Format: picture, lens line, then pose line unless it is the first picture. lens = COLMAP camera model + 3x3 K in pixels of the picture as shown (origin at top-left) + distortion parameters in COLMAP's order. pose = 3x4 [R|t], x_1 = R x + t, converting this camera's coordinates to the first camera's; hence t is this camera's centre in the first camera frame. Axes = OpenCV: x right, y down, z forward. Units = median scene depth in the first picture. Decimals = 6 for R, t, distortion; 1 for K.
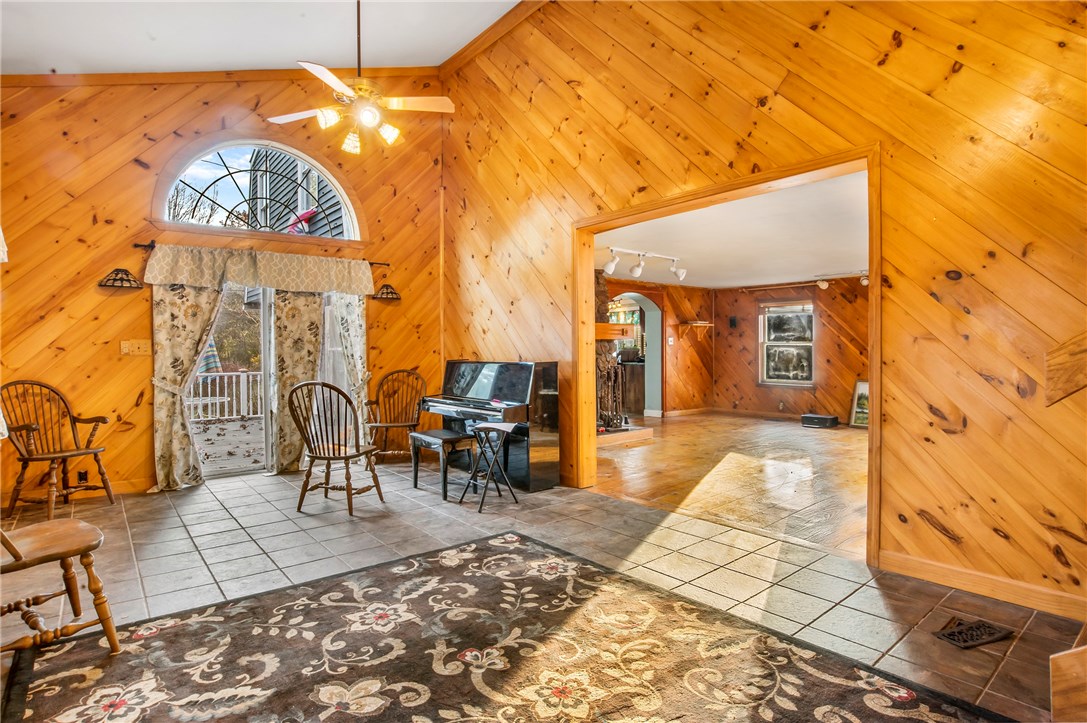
lens RADIAL K [[558.7, 0, 550.6], [0, 558.7, 358.3], [0, 0, 1]] dist [-0.041098, 0.011936]
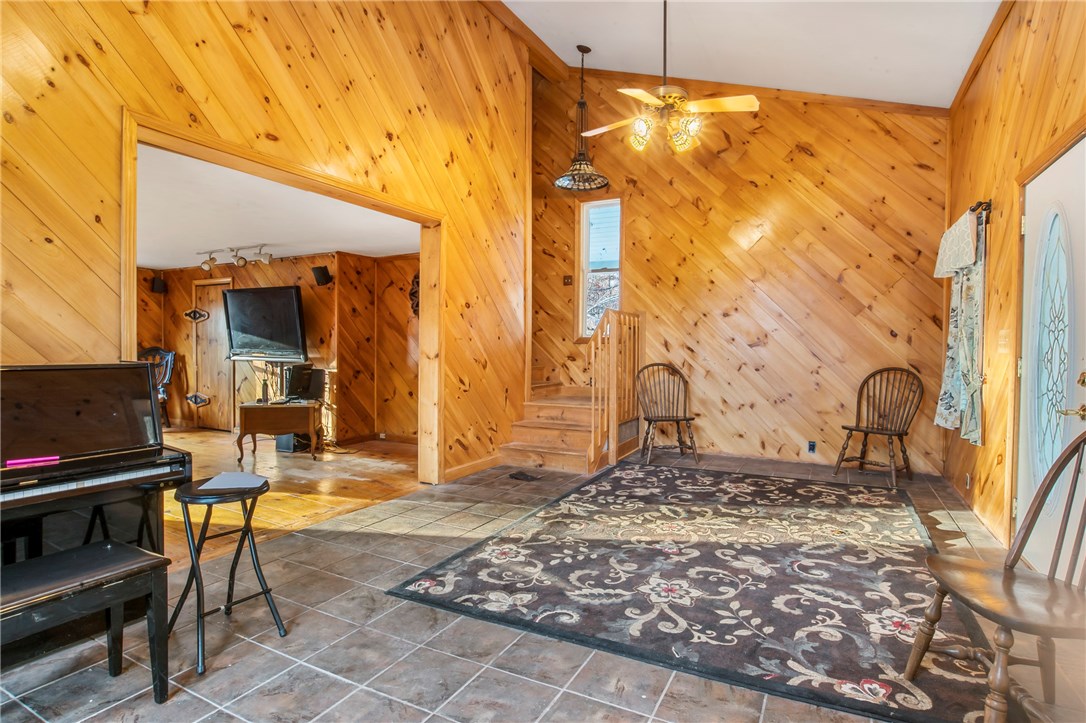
lens RADIAL K [[558.2, 0, 536.7], [0, 558.2, 358.8], [0, 0, 1]] dist [-0.041098, 0.011936]
pose [[-0.366295, -0.013434, 0.930402, -1.220797], [0.007576, 0.999820, 0.017419, -0.003527], [-0.930468, 0.013429, -0.366128, 1.645469]]
